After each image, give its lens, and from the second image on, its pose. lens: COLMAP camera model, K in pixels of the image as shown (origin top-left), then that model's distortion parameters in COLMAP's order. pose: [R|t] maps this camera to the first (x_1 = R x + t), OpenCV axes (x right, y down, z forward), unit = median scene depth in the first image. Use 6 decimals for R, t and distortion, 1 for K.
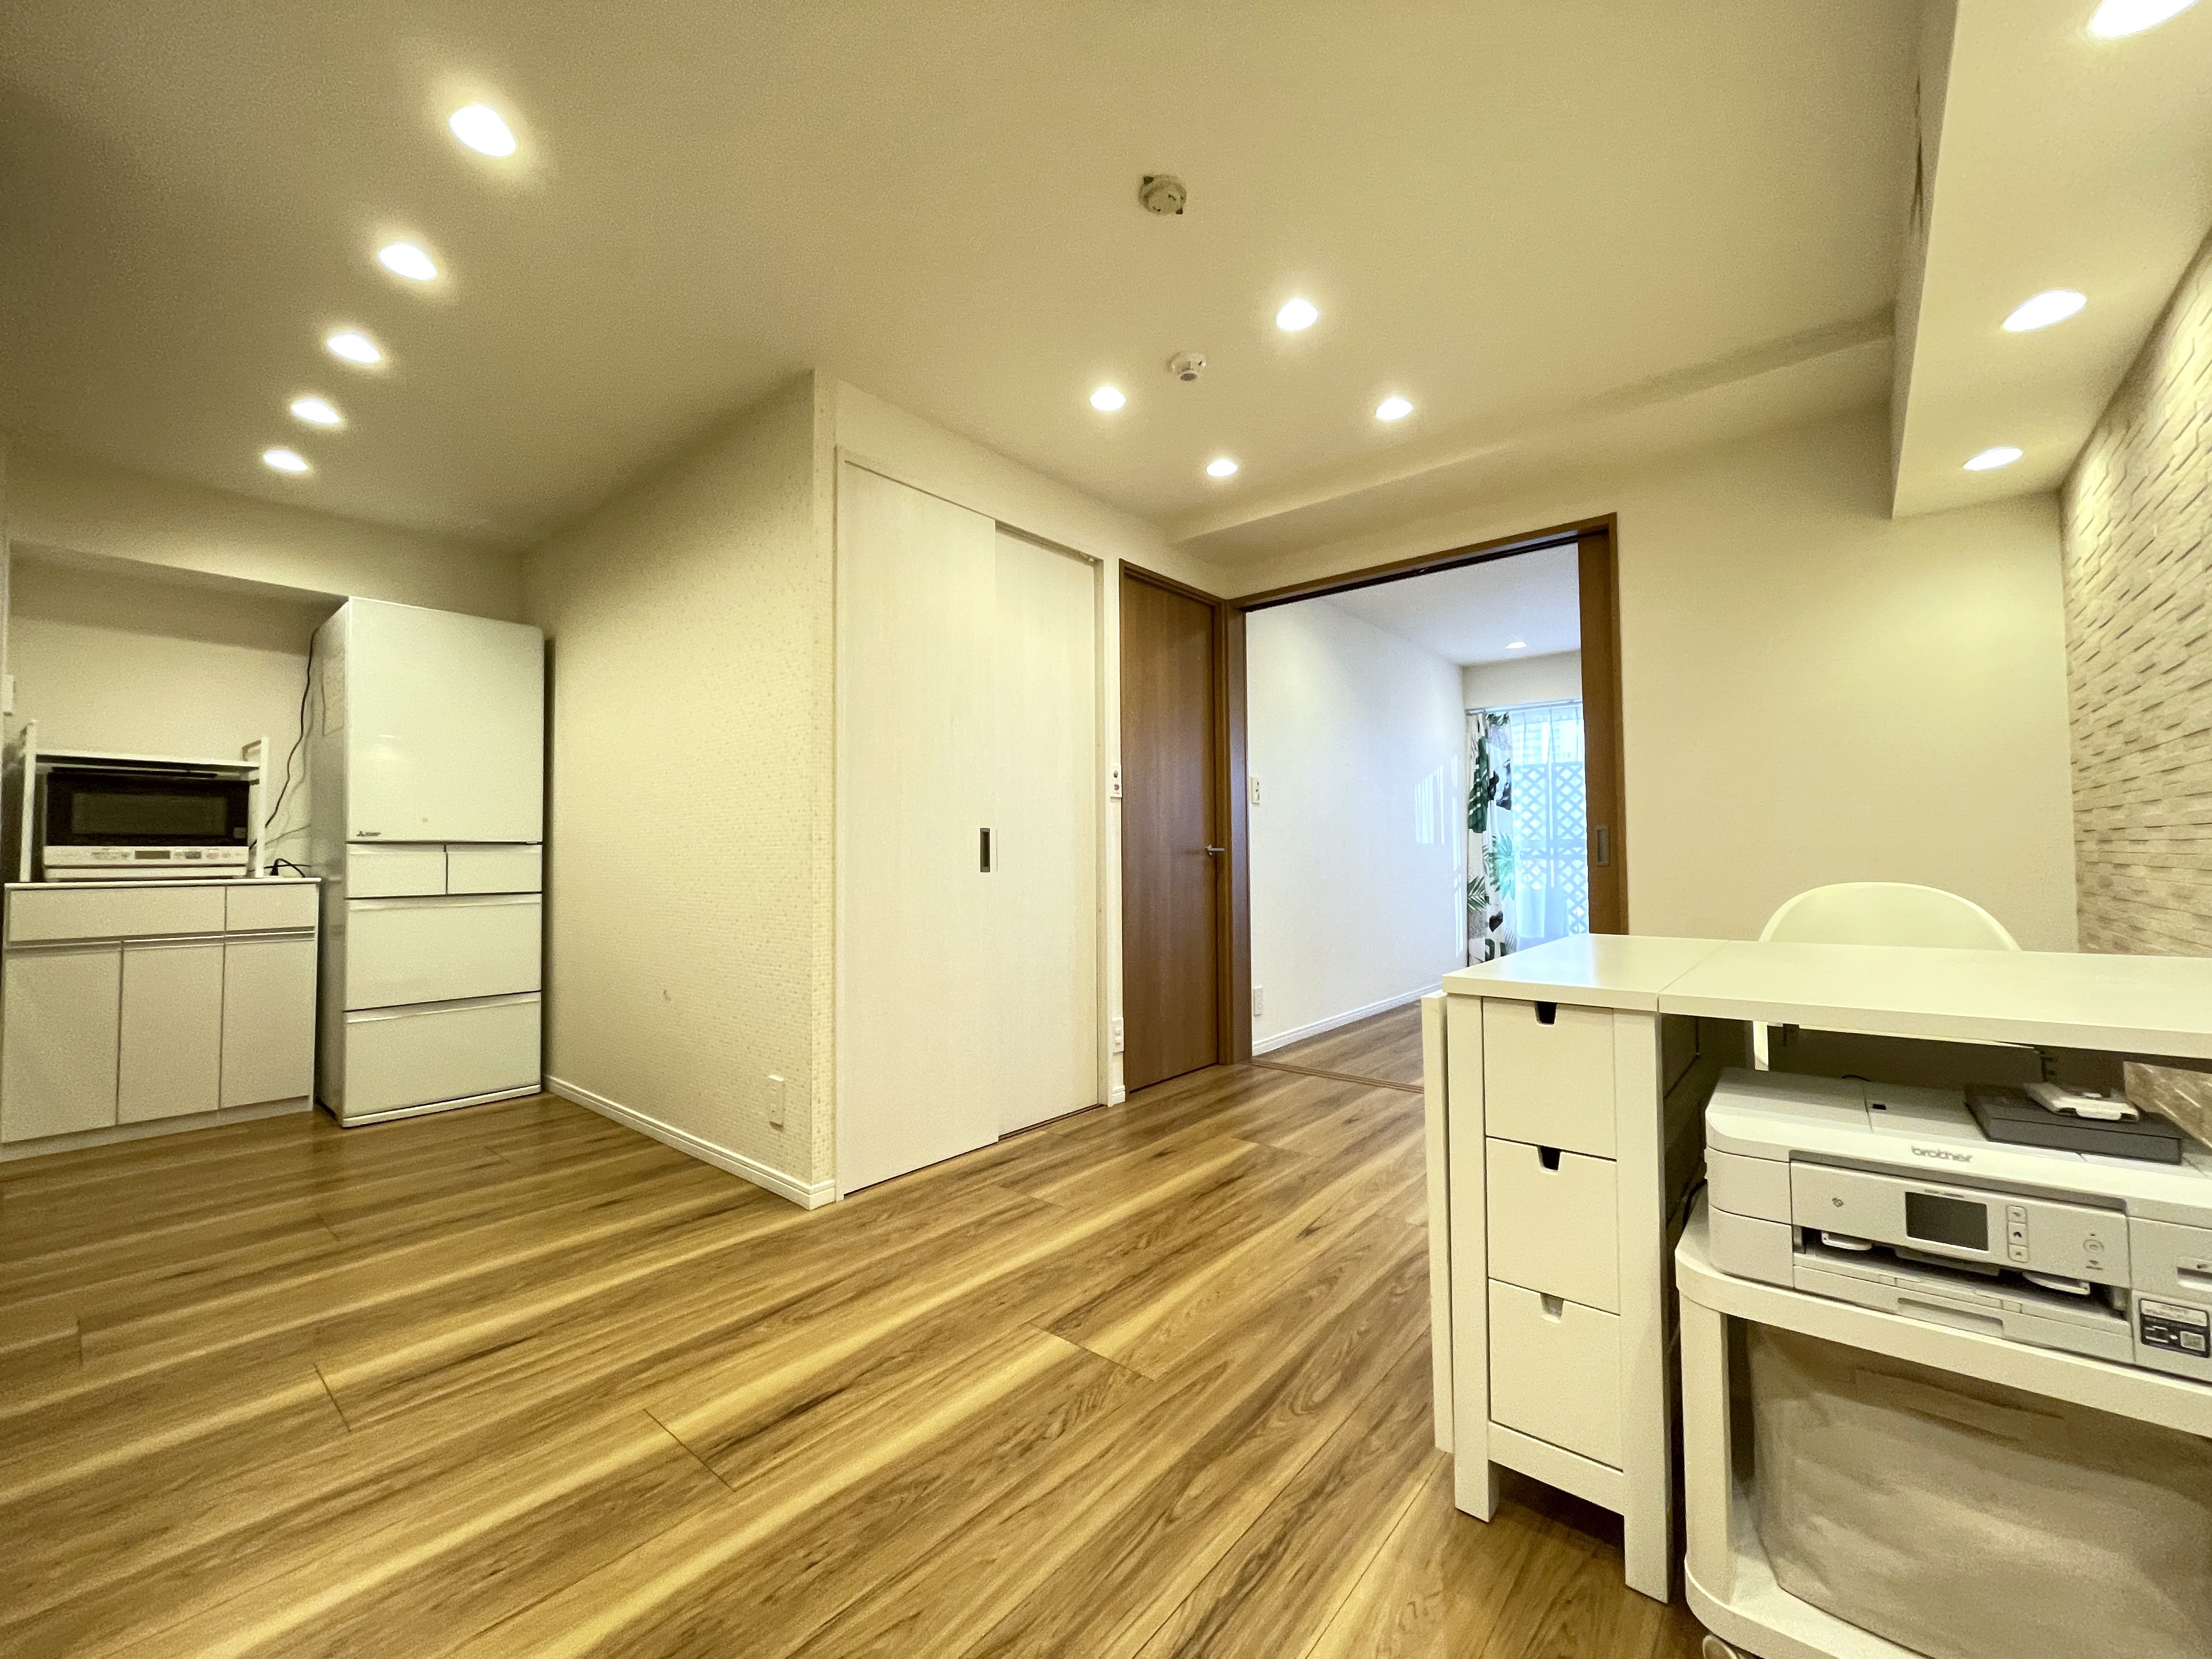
lens RADIAL K [[894.0, 0, 1111.5], [0, 894.0, 830.3], [0, 0, 1]] dist [-0.000524, -0.000011]
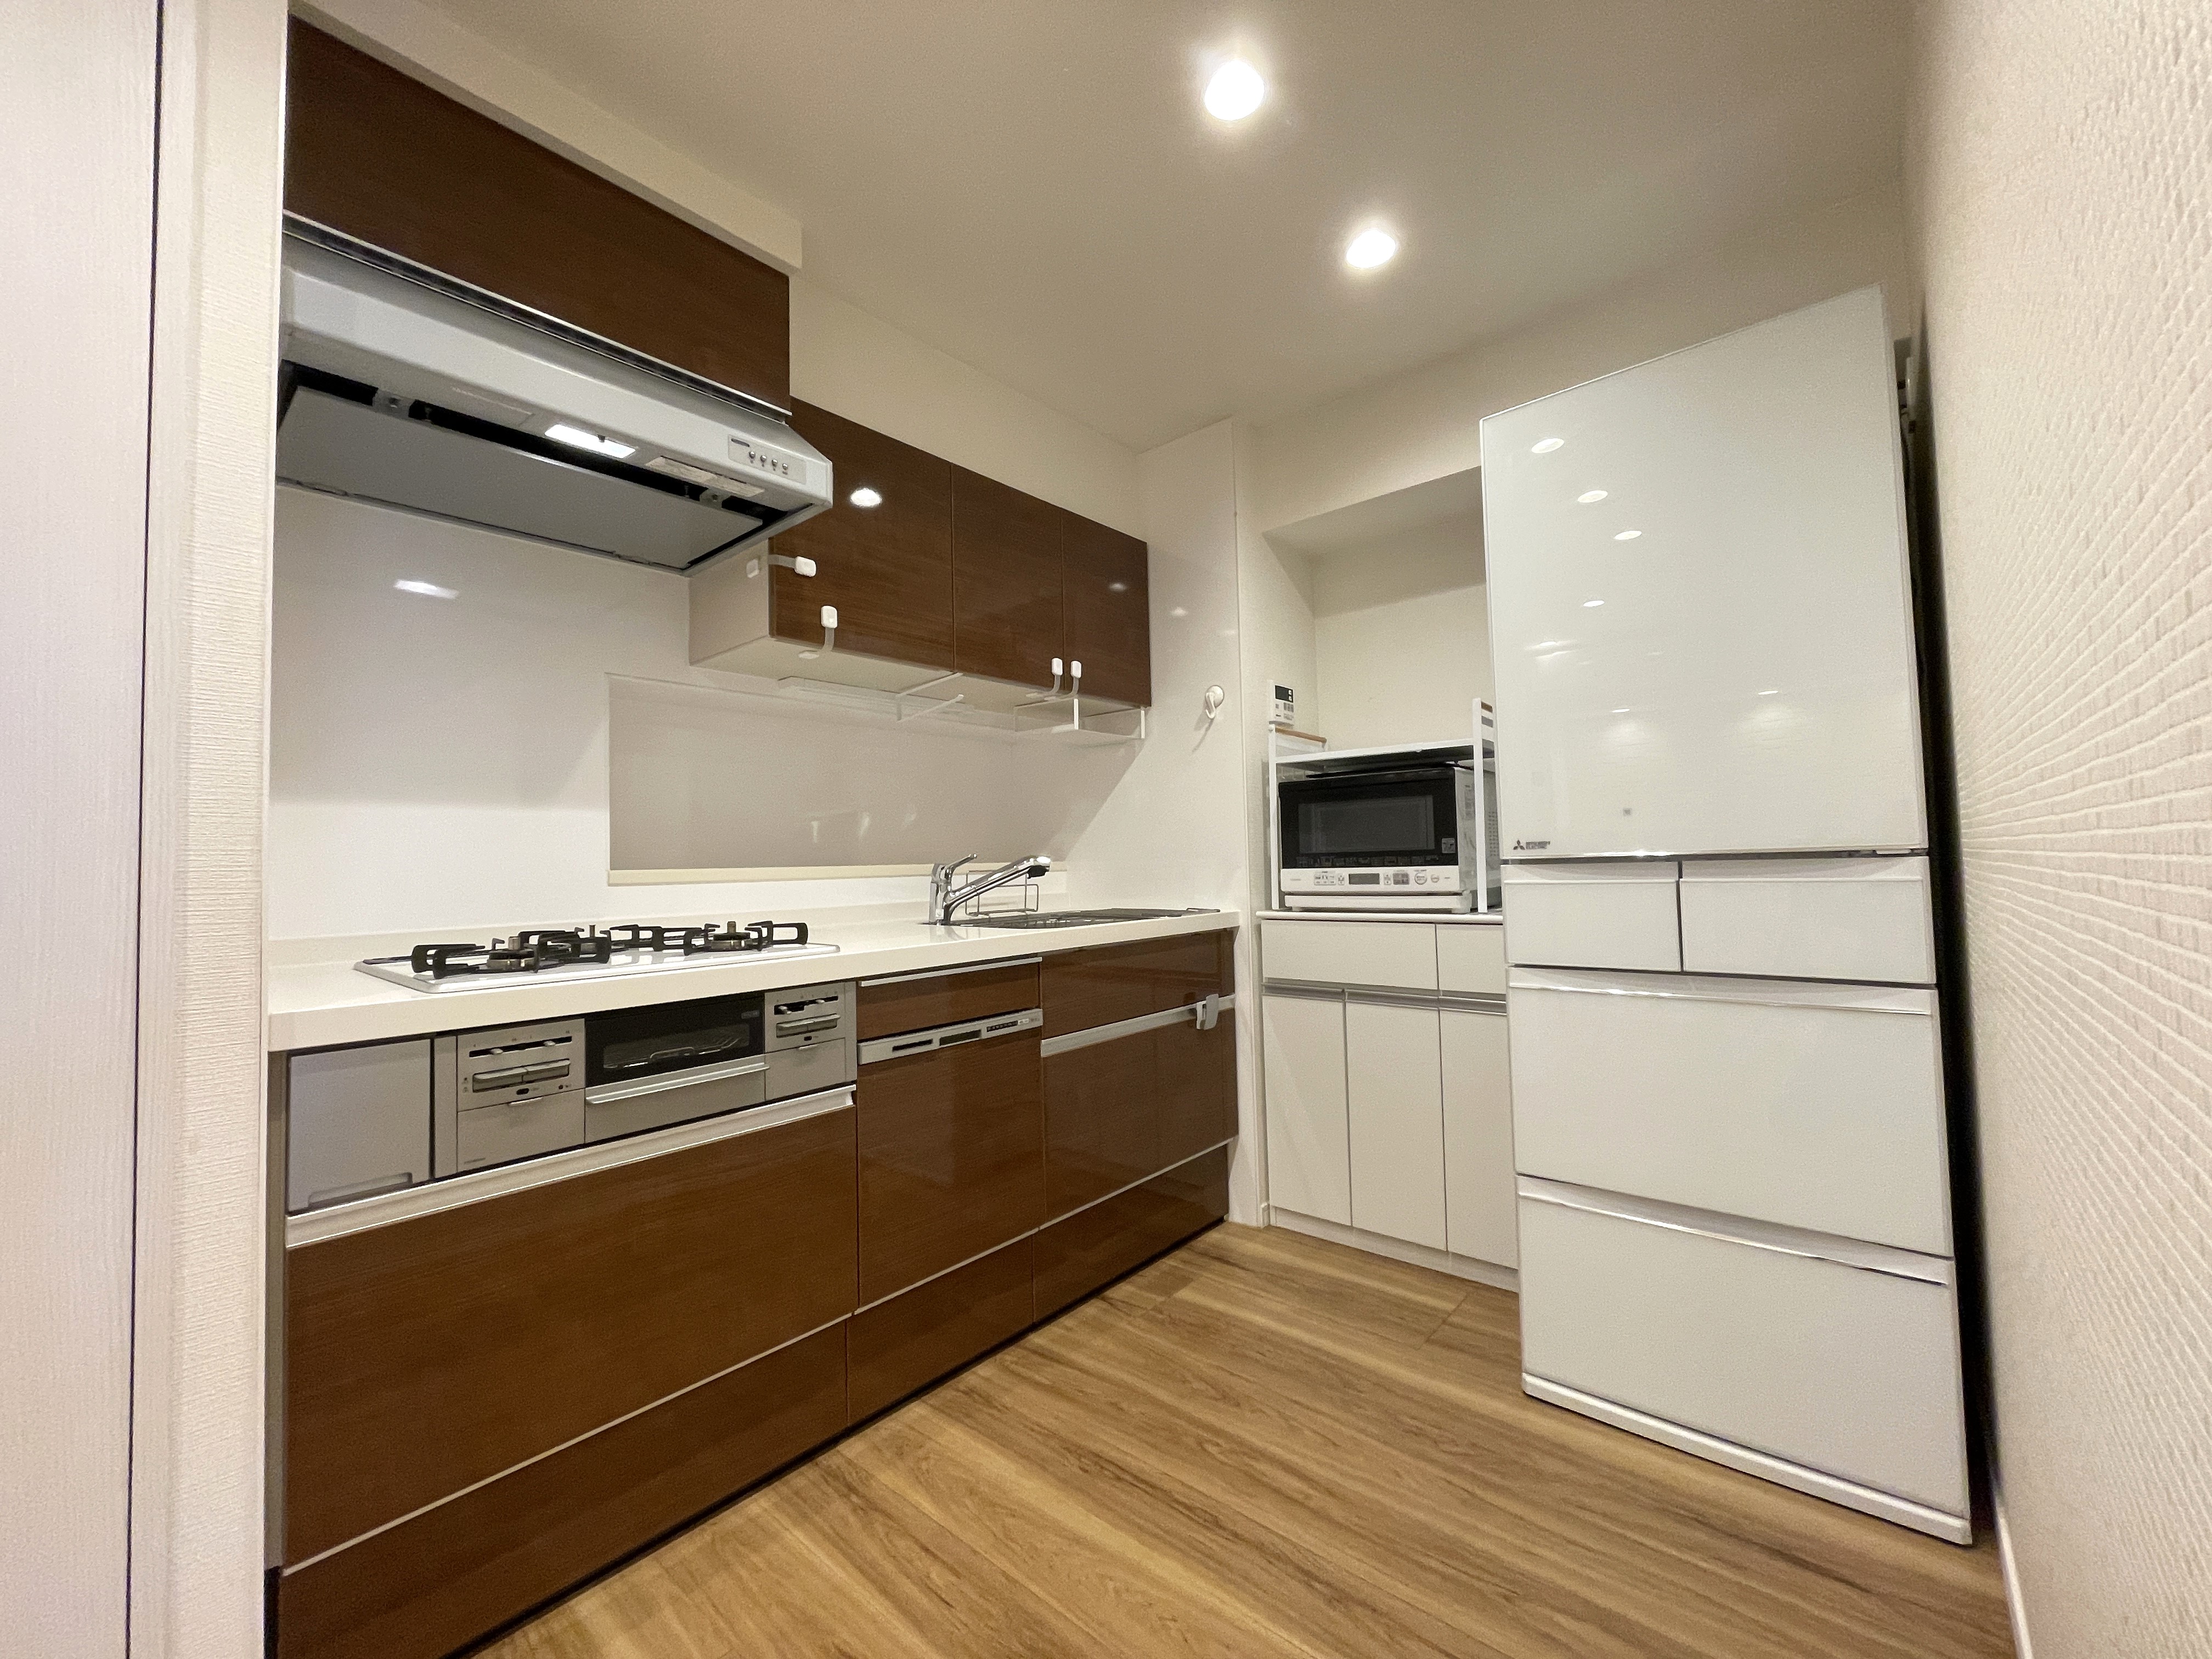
lens RADIAL K [[894.0, 0, 1113.4], [0, 894.0, 830.0], [0, 0, 1]] dist [-0.000524, -0.000011]
pose [[-0.013164, -0.030113, -0.999460, -0.301247], [0.052013, 0.998173, -0.030759, -0.001347], [0.998560, -0.052390, -0.011574, 0.764902]]
